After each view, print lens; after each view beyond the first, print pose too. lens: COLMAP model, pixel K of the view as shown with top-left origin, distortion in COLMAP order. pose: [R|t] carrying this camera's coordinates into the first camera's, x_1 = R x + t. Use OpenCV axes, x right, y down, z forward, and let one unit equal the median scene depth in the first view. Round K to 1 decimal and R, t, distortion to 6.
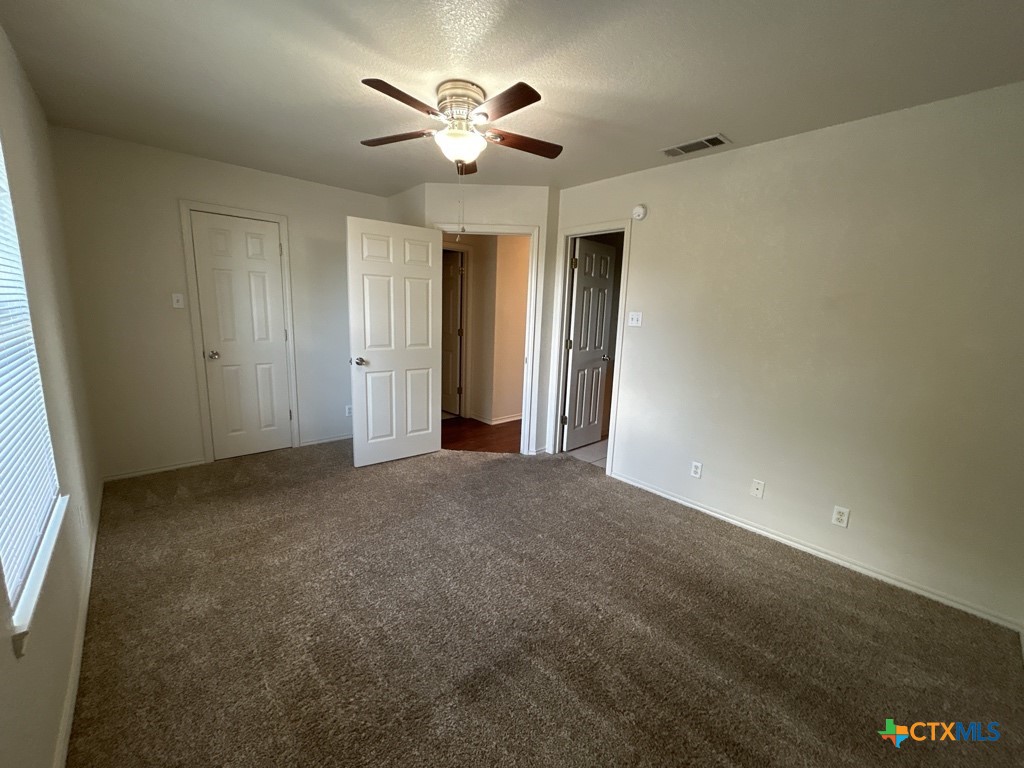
lens RADIAL K [[413.9, 0, 512.0], [0, 413.9, 384.0], [0, 0, 1]] dist [-0.002704, -0.000139]
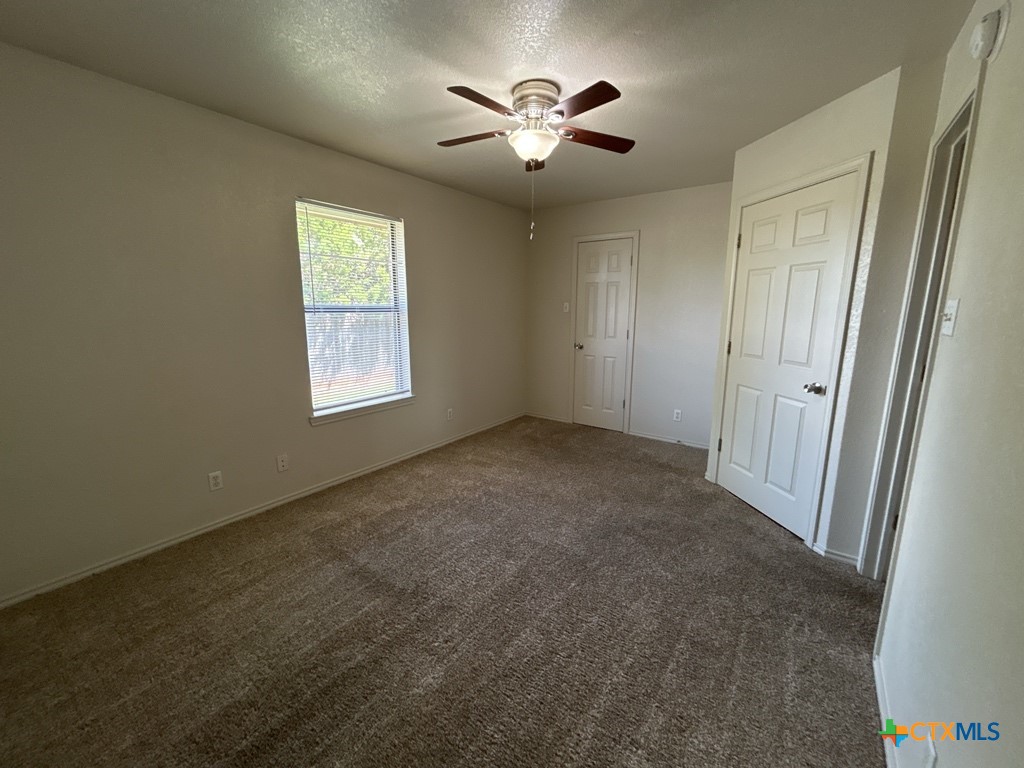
lens RADIAL K [[413.9, 0, 512.0], [0, 413.9, 384.0], [0, 0, 1]] dist [-0.002704, -0.000139]
pose [[0.210651, 0.147671, -0.966343, 0.754382], [-0.172279, 0.978661, 0.111999, -0.083423], [0.962261, 0.142888, 0.231597, 0.640104]]
